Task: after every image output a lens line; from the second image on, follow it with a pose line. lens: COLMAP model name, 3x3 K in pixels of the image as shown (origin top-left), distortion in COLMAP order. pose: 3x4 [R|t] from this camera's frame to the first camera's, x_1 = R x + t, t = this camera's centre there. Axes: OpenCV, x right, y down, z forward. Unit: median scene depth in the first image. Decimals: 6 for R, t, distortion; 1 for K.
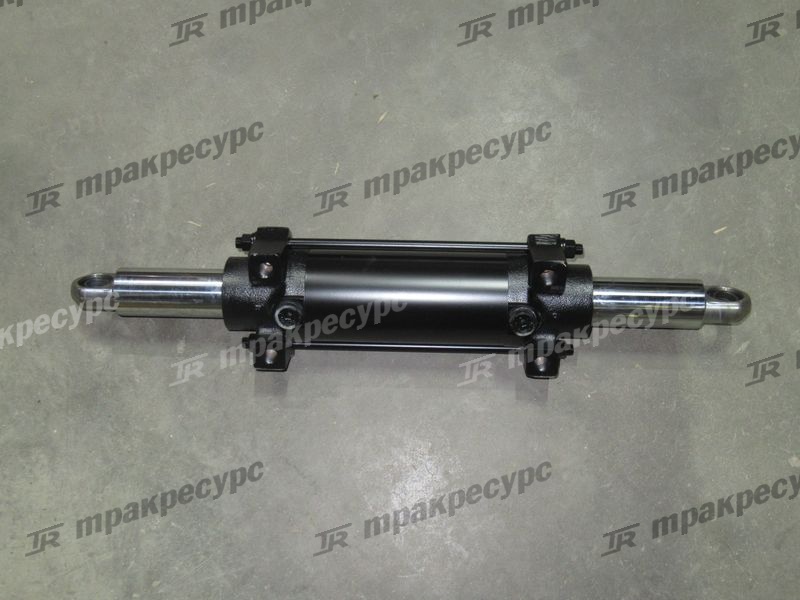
lens RADIAL K [[911.8, 0, 383.0], [0, 911.8, 291.6], [0, 0, 1]] dist [-0.023879, 0.000000]
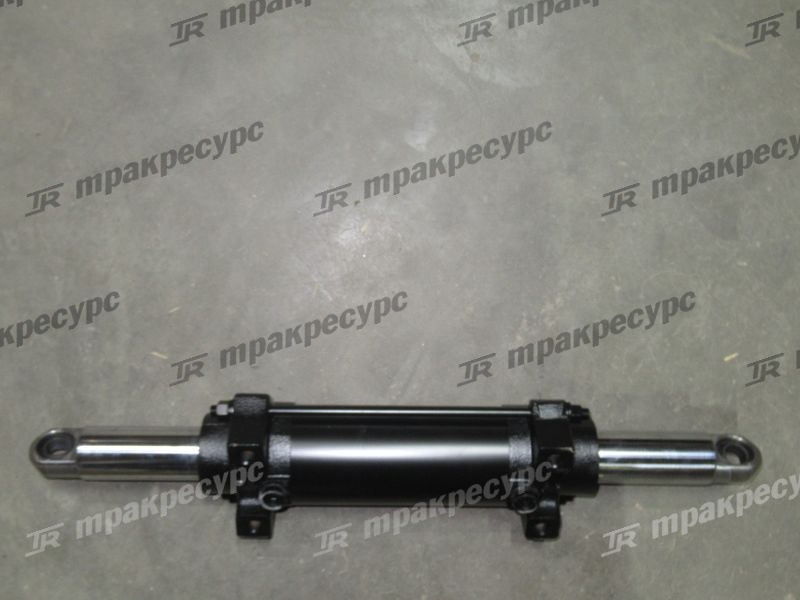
lens RADIAL K [[911.8, 0, 394.5], [0, 911.8, 277.9], [0, 0, 1]] dist [-0.023879, 0.000000]
pose [[0.998082, -0.022424, 0.057703, -0.026782], [0.008968, 0.974631, 0.223638, -0.369492], [-0.061254, -0.222692, 0.972963, 0.135376]]
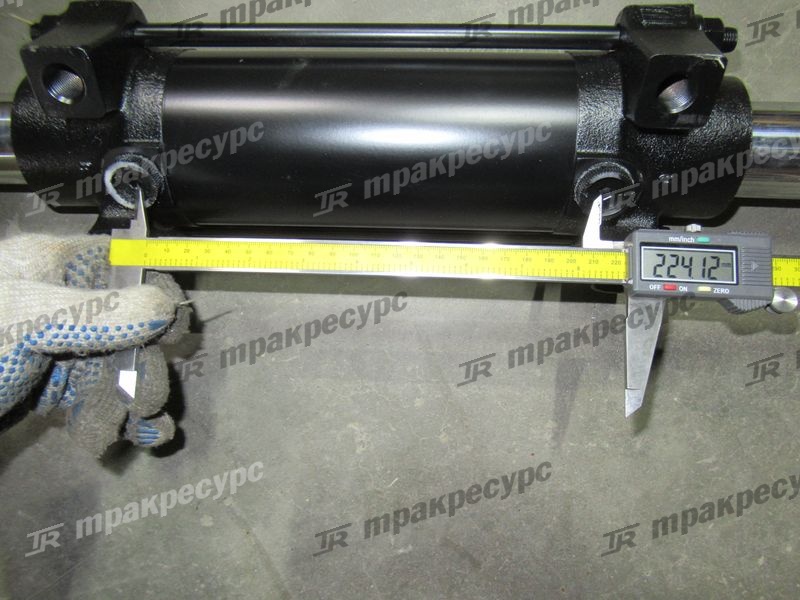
lens RADIAL K [[587.5, 0, 394.2], [0, 587.5, 299.8], [0, 0, 1]] dist [-0.004618, -0.010545]
pose [[0.999883, -0.006265, -0.013958, 0.040618], [0.009506, 0.969241, 0.245928, 0.009523], [0.011988, -0.246032, 0.969188, 0.628830]]
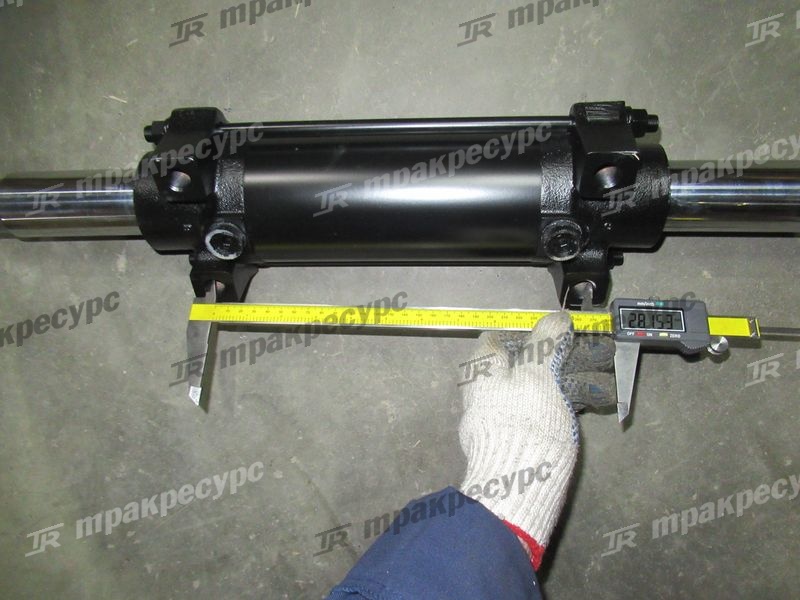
lens RADIAL K [[587.5, 0, 398.1], [0, 587.5, 300.5], [0, 0, 1]] dist [-0.004618, -0.010545]
pose [[0.998297, -0.031942, -0.048808, 0.047020], [0.045991, 0.945698, 0.321776, -0.066205], [0.035879, -0.323473, 0.945557, 0.523833]]
